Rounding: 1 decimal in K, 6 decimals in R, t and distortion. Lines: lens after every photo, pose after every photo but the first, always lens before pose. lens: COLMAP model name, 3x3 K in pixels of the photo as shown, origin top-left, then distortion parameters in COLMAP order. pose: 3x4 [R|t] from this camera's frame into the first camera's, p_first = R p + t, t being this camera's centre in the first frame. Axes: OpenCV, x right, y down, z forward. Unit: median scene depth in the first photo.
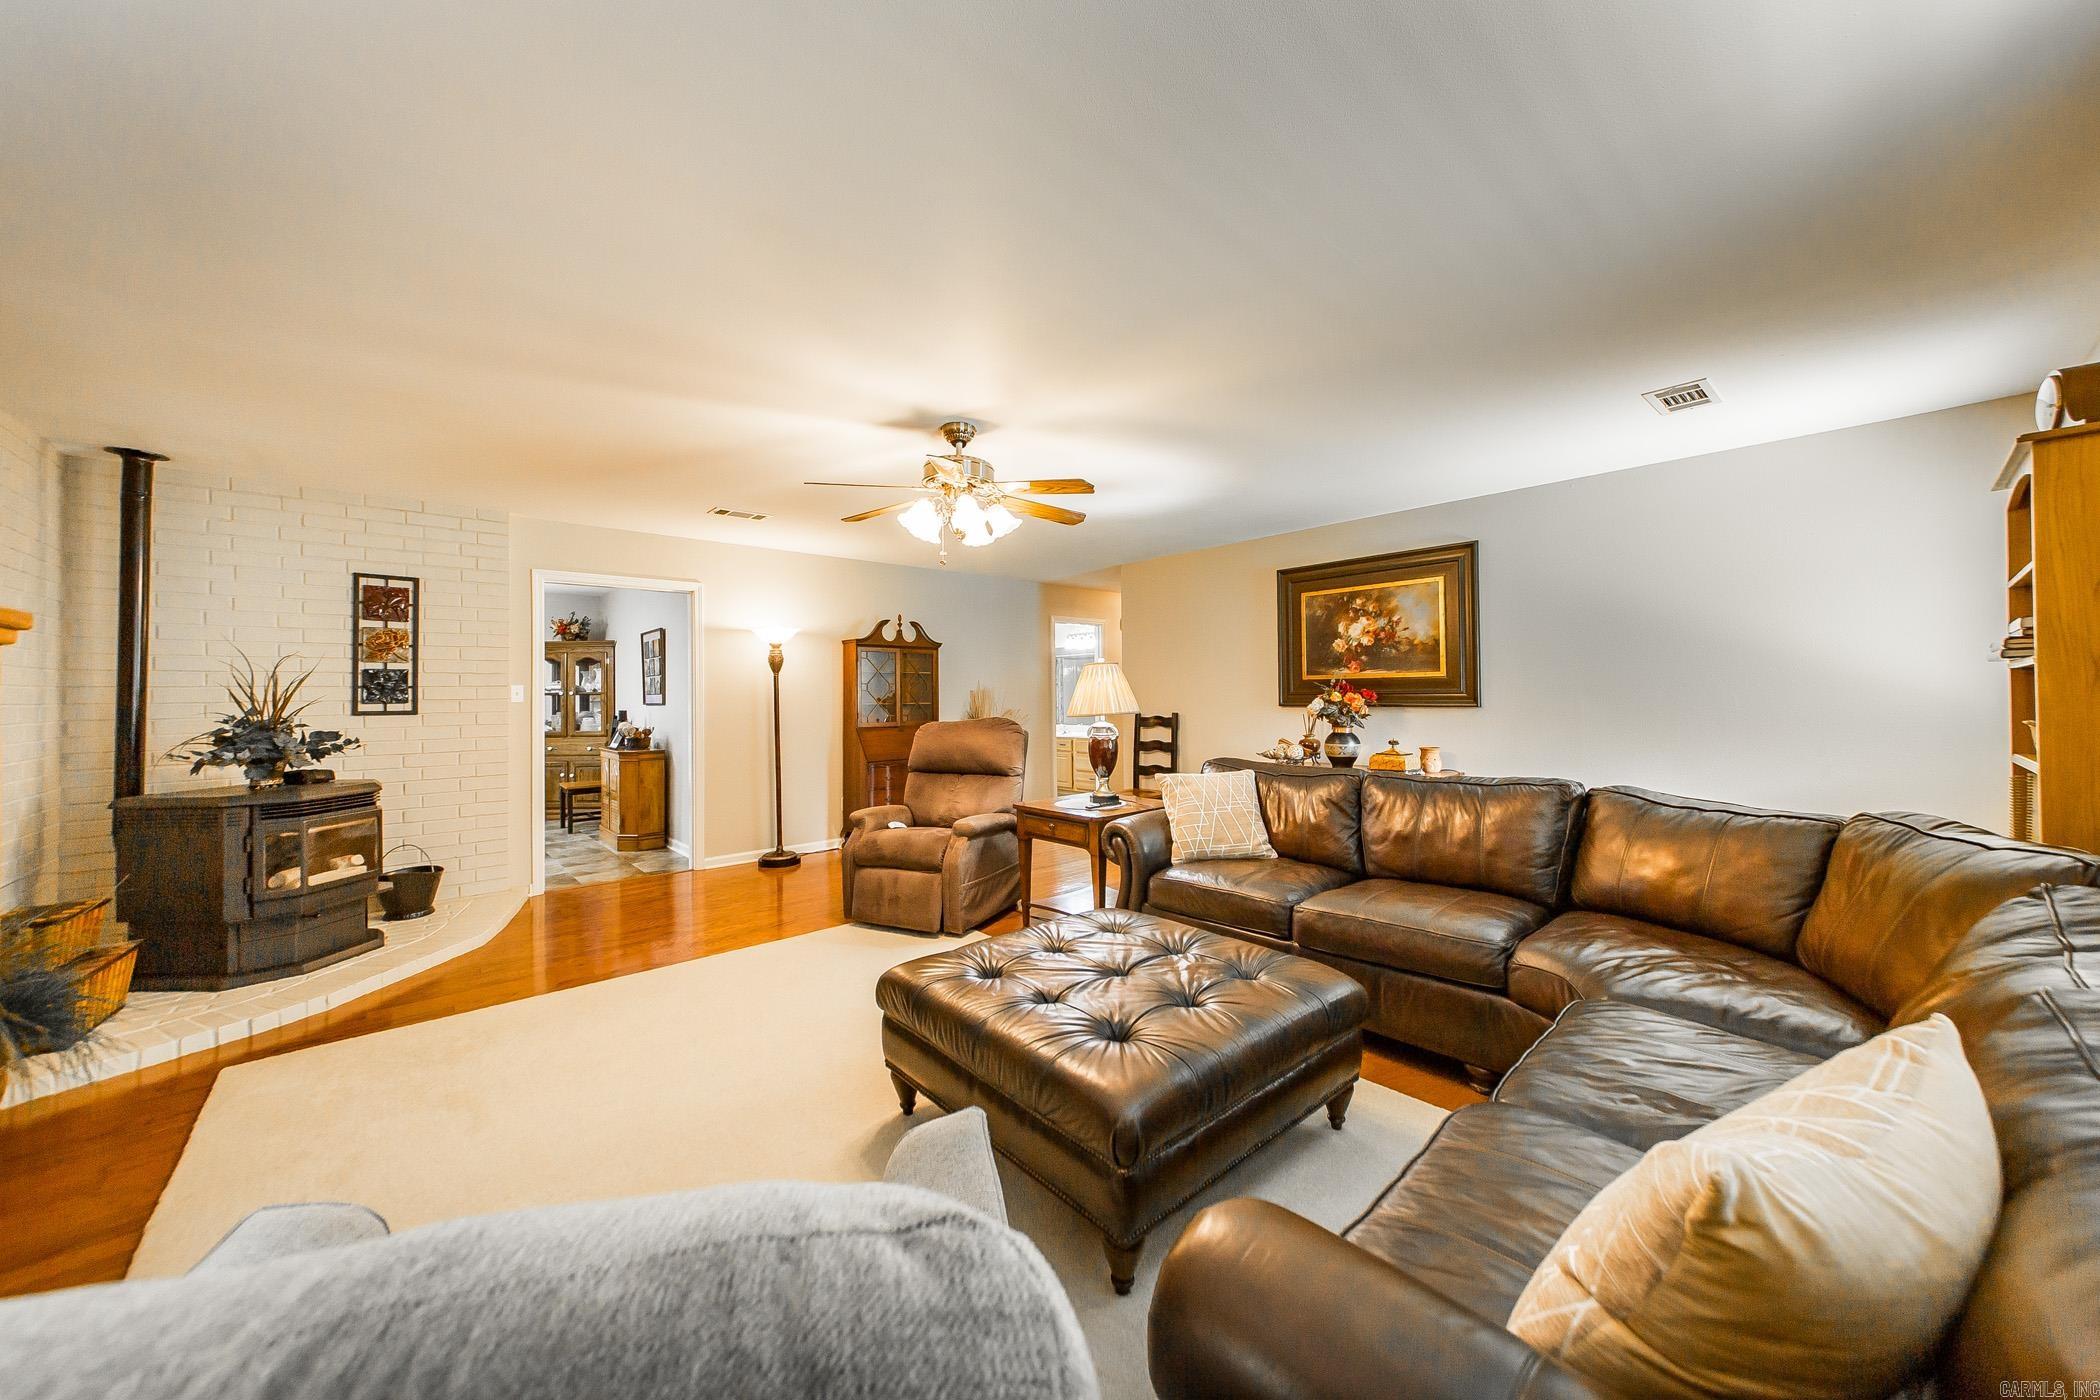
lens RADIAL K [[735.9, 0, 1043.6], [0, 735.9, 700.9], [0, 0, 1]] dist [-0.010014, 0.005474]
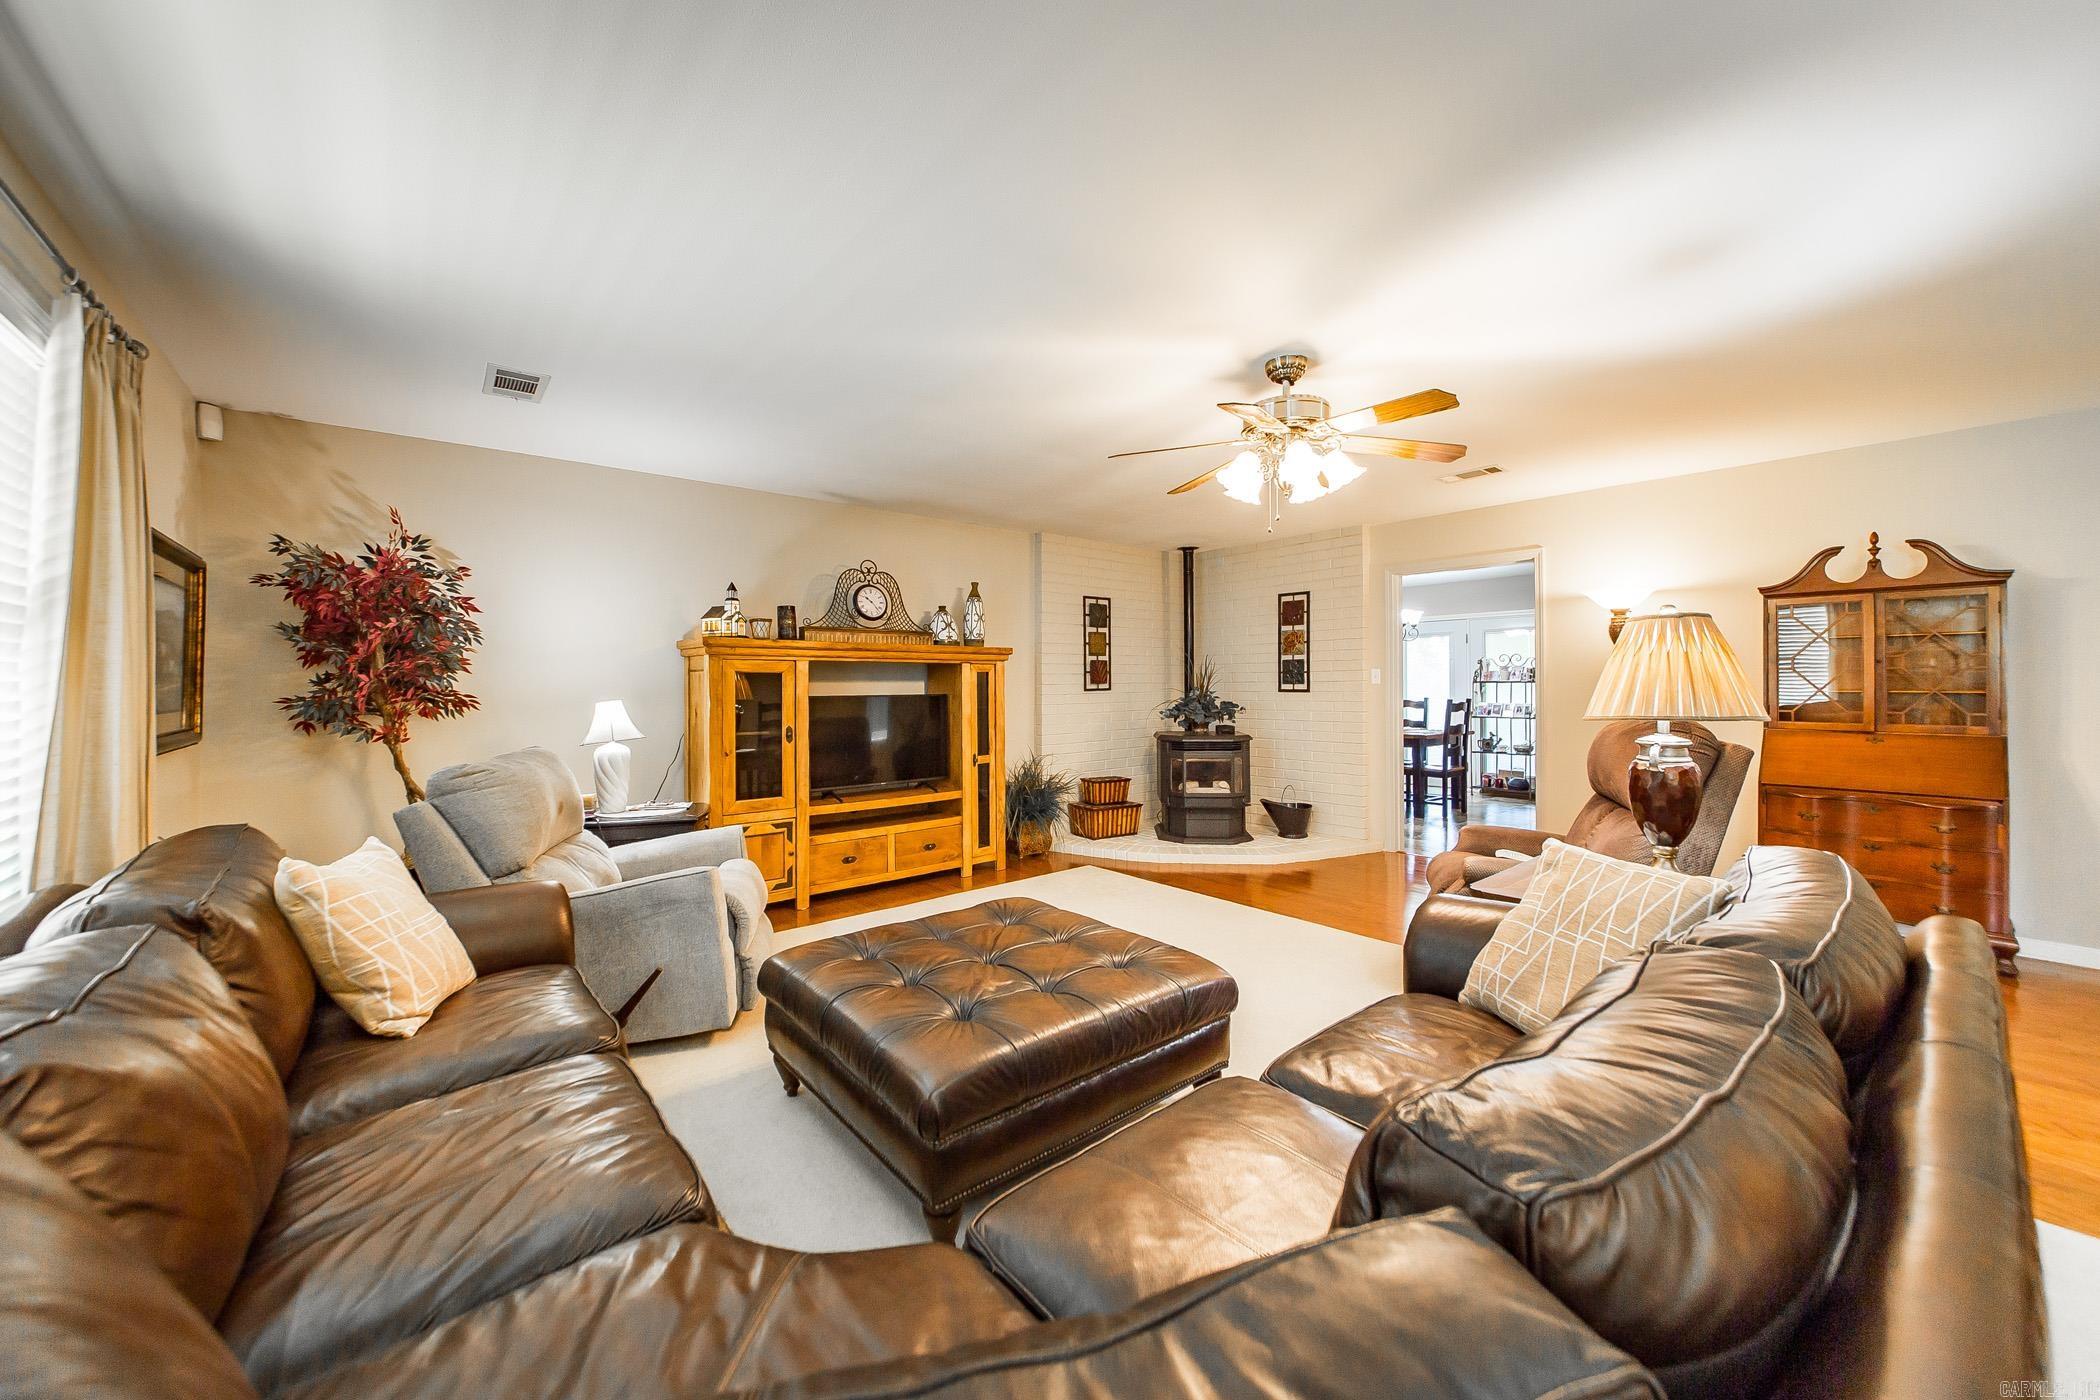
lens RADIAL K [[765.7, 0, 1043.6], [0, 765.7, 684.5], [0, 0, 1]] dist [-0.002860, -0.000287]
pose [[-0.022841, 0.006122, -0.999720, 0.584380], [-0.005776, 0.999964, 0.006255, -0.001497], [0.999722, 0.005917, -0.022804, 0.551882]]
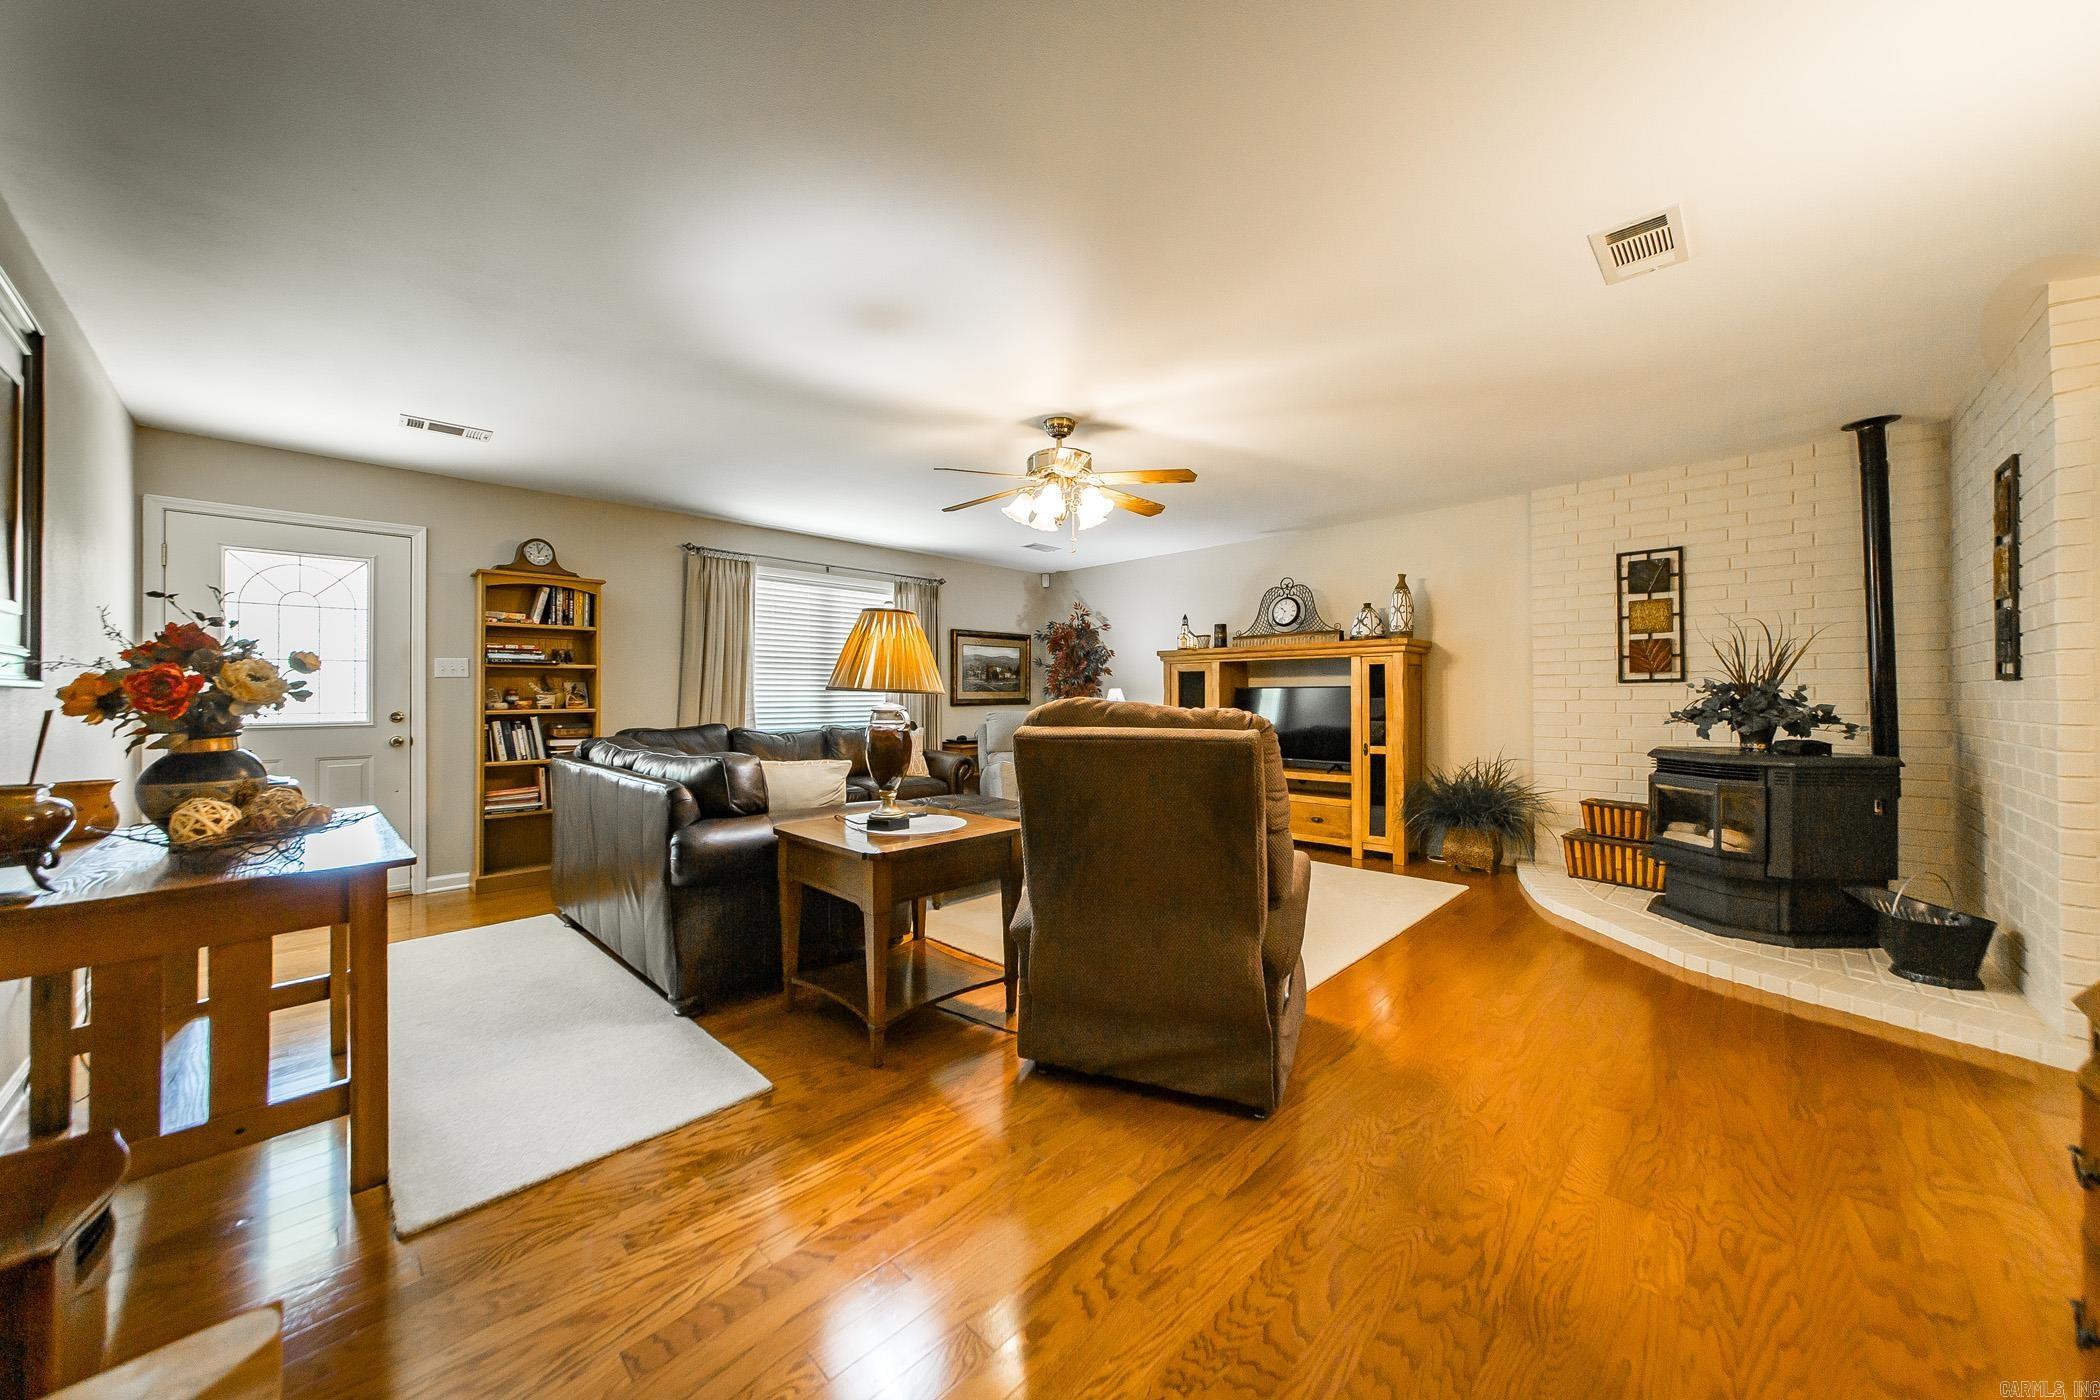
lens RADIAL K [[750.0, 0, 1065.9], [0, 750.0, 685.4], [0, 0, 1]] dist [-0.000666, -0.000004]
pose [[-0.996818, 0.007056, -0.079402, -0.028833], [0.007299, 0.999970, -0.002766, 0.020824], [0.079380, -0.003337, -0.996839, 1.597433]]
